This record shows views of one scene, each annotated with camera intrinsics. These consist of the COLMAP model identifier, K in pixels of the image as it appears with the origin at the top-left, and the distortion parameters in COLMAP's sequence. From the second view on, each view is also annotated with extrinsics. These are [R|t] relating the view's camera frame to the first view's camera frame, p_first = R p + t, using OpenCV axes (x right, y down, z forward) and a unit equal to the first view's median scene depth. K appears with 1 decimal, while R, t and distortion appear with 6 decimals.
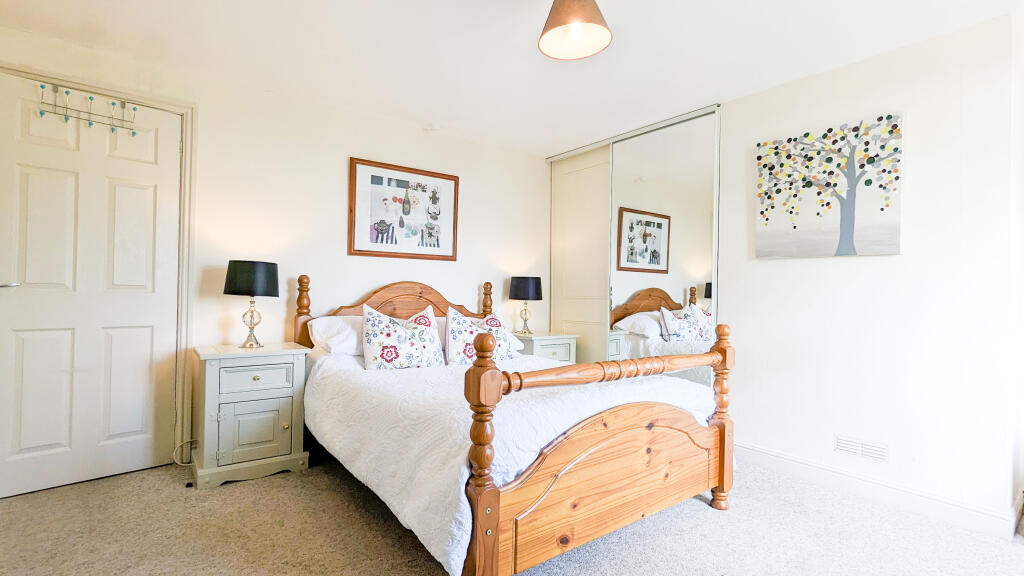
lens RADIAL K [[482.4, 0, 506.8], [0, 482.4, 290.5], [0, 0, 1]] dist [-0.013472, -0.002618]
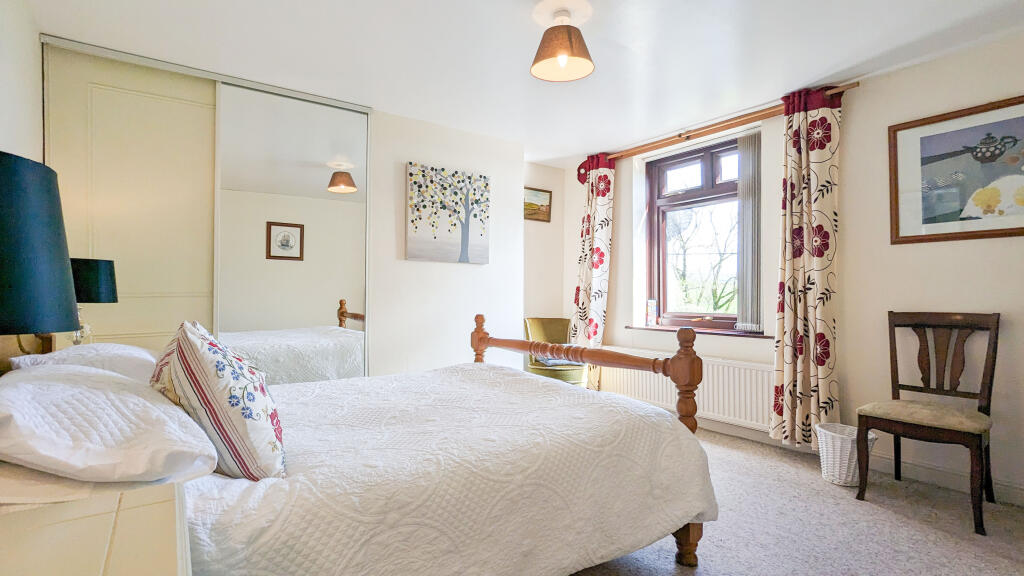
lens RADIAL K [[482.4, 0, 506.6], [0, 482.4, 289.0], [0, 0, 1]] dist [-0.013472, -0.002618]
pose [[0.006719, -0.000251, 0.999977, -0.729155], [-0.001055, 0.999999, 0.000258, 0.006448], [-0.999977, -0.001057, 0.006719, 0.834020]]
